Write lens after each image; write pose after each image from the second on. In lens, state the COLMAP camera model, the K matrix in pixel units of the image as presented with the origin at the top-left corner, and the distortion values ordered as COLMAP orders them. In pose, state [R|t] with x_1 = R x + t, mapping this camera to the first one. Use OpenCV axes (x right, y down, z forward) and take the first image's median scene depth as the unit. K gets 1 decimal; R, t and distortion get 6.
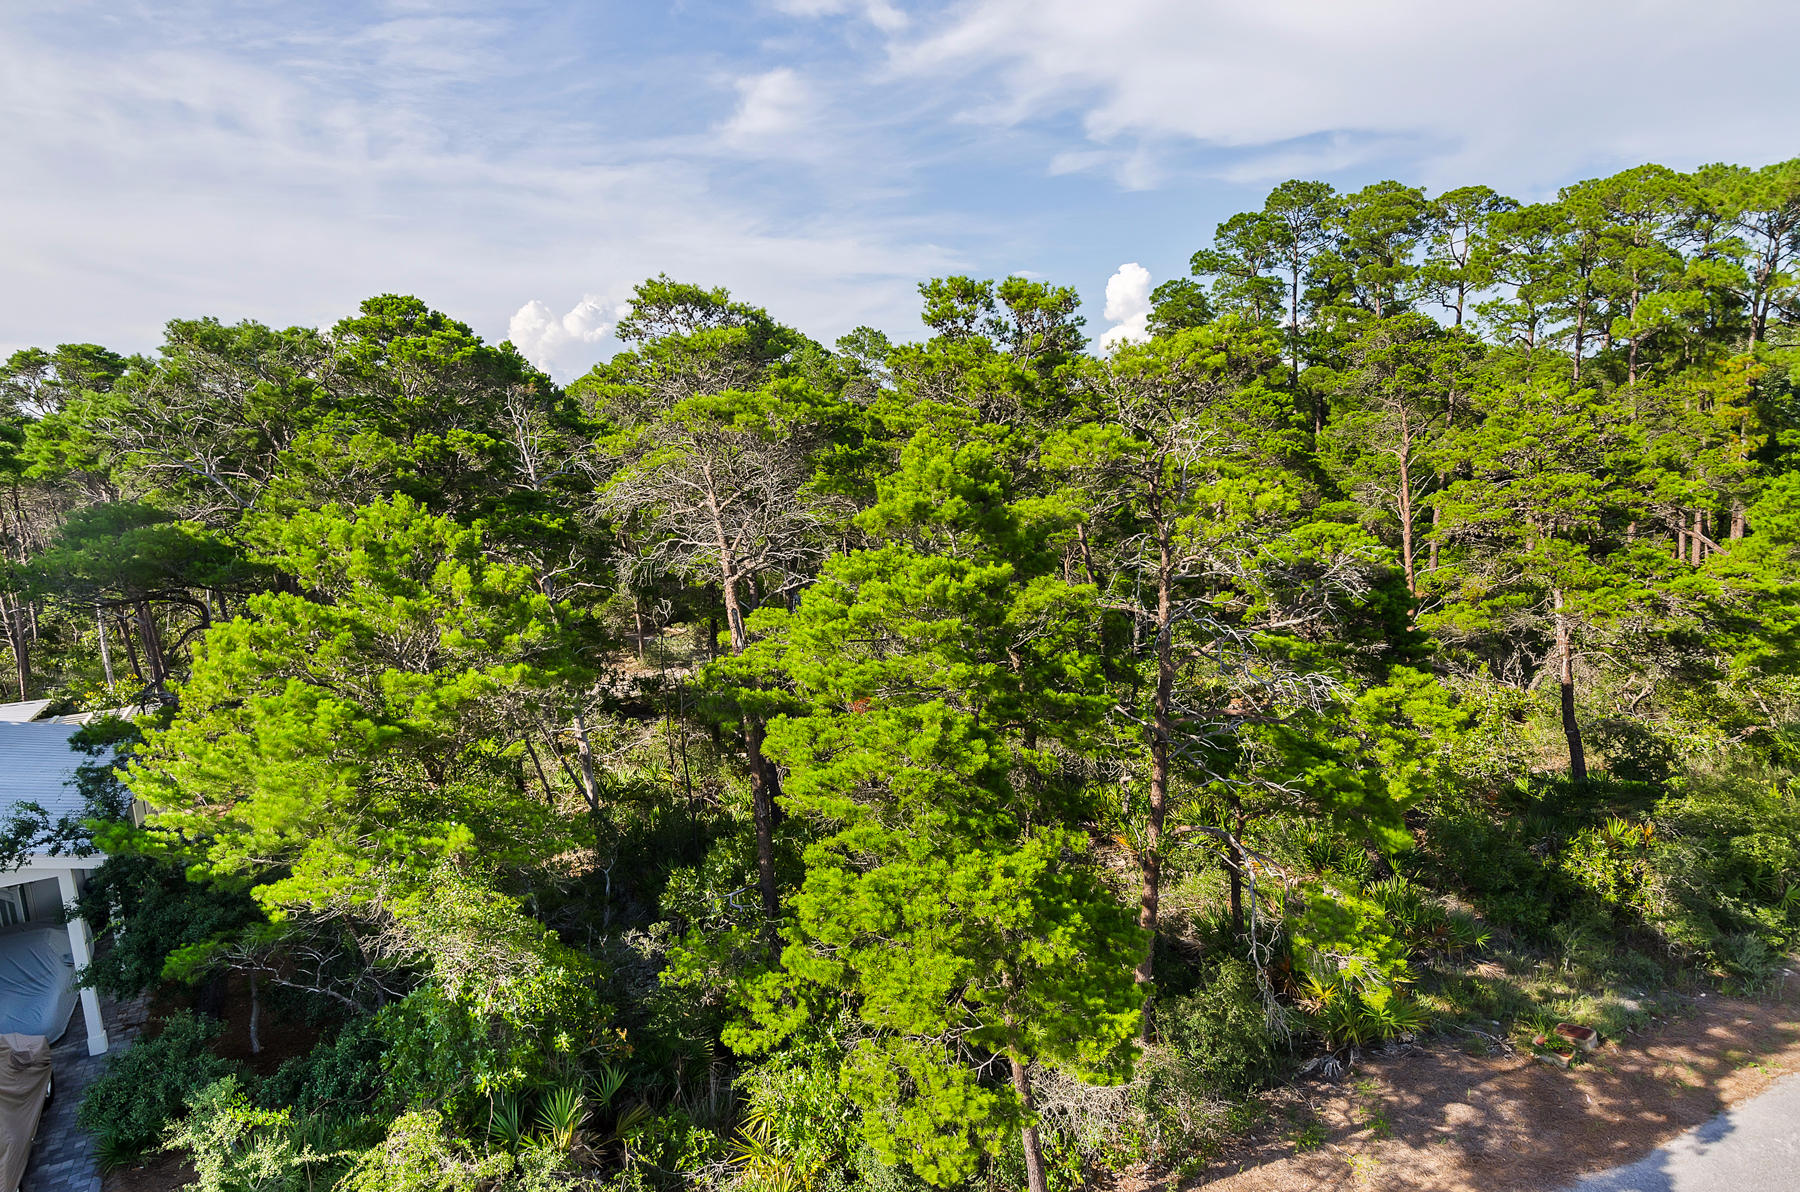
lens RADIAL K [[1086.7, 0, 891.0], [0, 1086.7, 594.8], [0, 0, 1]] dist [-0.003597, 0.001861]
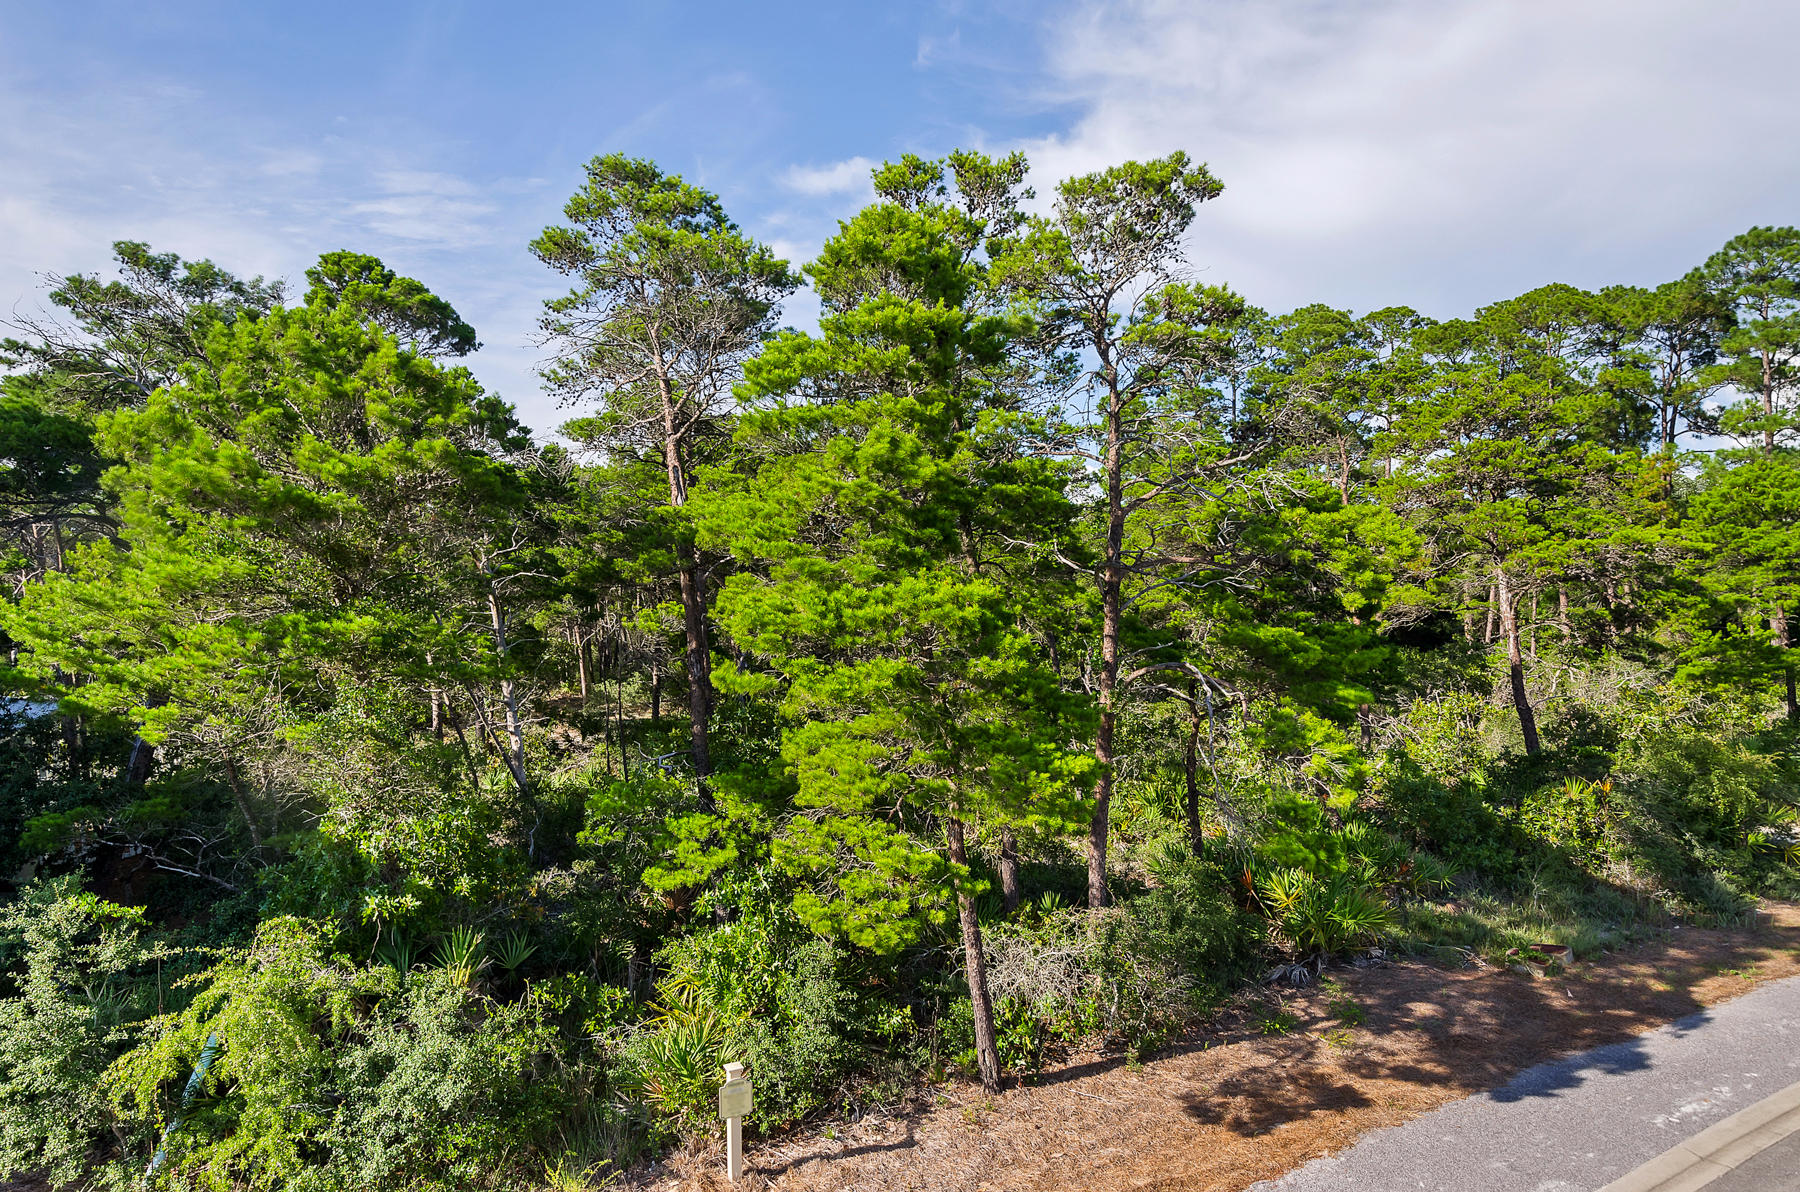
lens RADIAL K [[1086.7, 0, 898.0], [0, 1086.7, 594.0], [0, 0, 1]] dist [-0.003597, 0.001861]
pose [[0.998445, 0.021684, 0.051360, 0.006513], [-0.015265, 0.992384, -0.122231, 0.268946], [-0.053619, 0.121257, 0.991172, 0.051677]]
